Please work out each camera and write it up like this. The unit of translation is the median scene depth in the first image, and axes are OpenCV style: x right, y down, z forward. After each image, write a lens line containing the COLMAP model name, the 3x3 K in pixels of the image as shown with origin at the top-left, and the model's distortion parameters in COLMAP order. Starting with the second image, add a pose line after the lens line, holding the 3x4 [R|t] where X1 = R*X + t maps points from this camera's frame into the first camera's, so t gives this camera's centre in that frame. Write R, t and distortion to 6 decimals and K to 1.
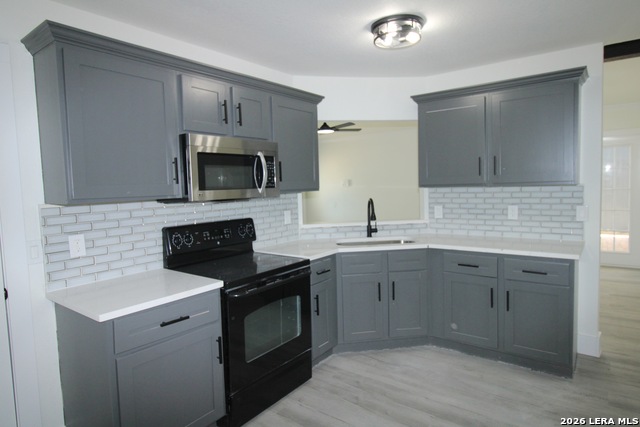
lens RADIAL K [[380.2, 0, 321.1], [0, 380.2, 210.5], [0, 0, 1]] dist [-0.003582, -0.000939]
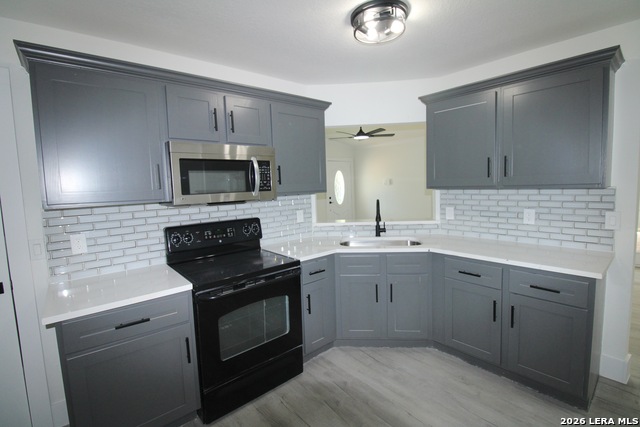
lens RADIAL K [[298.7, 0, 319.3], [0, 298.7, 210.2], [0, 0, 1]] dist [-0.002792, -0.011326]
pose [[0.977932, 0.015637, -0.208338, 0.166837], [-0.010377, 0.999600, 0.026317, -0.026385], [0.208667, -0.023574, 0.977703, 0.196265]]
